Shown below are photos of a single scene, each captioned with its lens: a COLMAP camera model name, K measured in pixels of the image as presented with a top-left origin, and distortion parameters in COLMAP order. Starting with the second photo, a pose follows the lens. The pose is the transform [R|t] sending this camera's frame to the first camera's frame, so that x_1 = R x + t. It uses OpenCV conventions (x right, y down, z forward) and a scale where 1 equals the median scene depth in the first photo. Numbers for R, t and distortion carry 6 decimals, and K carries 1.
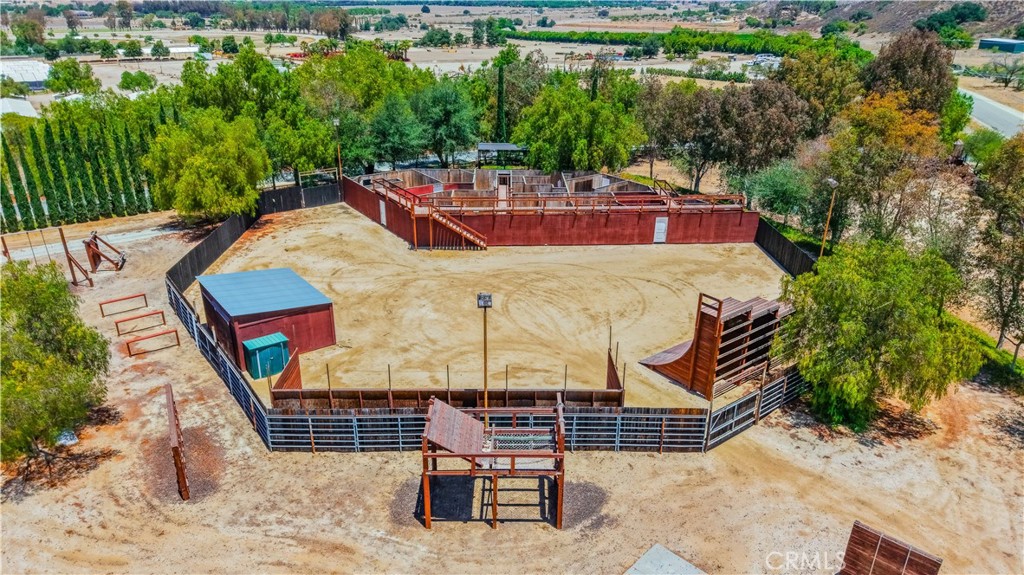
lens RADIAL K [[691.4, 0, 511.3], [0, 691.4, 285.4], [0, 0, 1]] dist [0.009030, -0.003527]
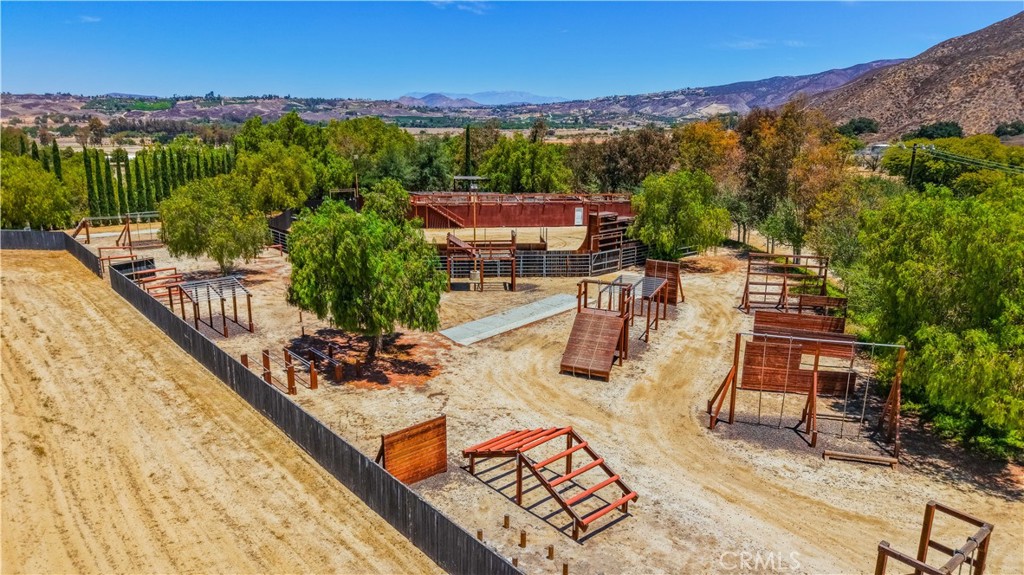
lens RADIAL K [[691.4, 0, 511.6], [0, 691.4, 290.0], [0, 0, 1]] dist [0.009030, -0.003527]
pose [[0.997766, -0.015894, 0.064889, -0.026159], [0.025851, 0.987479, -0.155620, 0.258351], [-0.061603, 0.156950, 0.985683, -0.377788]]
